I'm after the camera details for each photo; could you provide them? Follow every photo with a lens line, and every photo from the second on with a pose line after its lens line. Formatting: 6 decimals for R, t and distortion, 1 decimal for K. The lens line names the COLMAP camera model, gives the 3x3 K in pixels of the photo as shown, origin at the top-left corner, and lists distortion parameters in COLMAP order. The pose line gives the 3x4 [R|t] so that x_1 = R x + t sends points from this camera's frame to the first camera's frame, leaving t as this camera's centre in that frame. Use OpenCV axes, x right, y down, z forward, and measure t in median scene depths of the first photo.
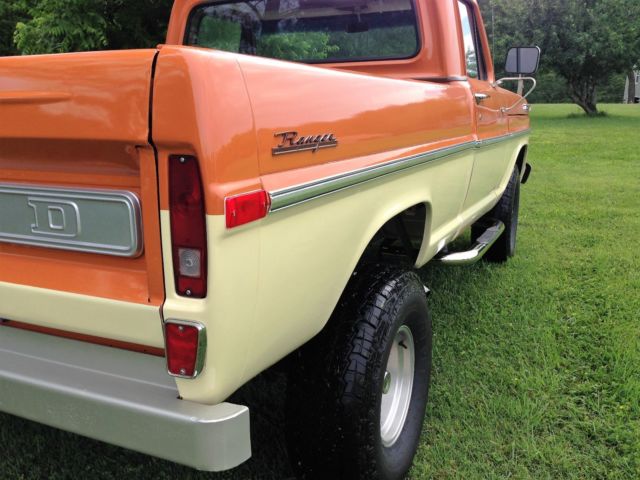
lens RADIAL K [[582.2, 0, 320.0], [0, 582.2, 240.0], [0, 0, 1]] dist [0.110543, 0.000720]
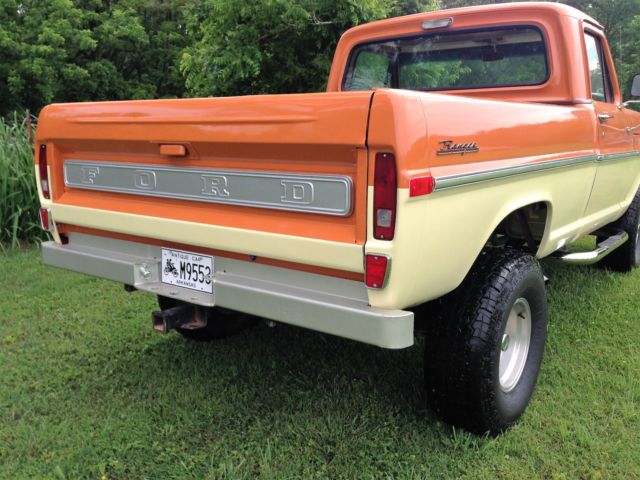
lens RADIAL K [[588.8, 0, 303.7], [0, 588.8, 239.3], [0, 0, 1]] dist [0.103346, -0.168518]
pose [[0.973717, 0.051828, -0.221786, -0.039174], [-0.058750, 0.997967, -0.024723, 0.083944], [0.220053, 0.037103, 0.974782, -0.367682]]
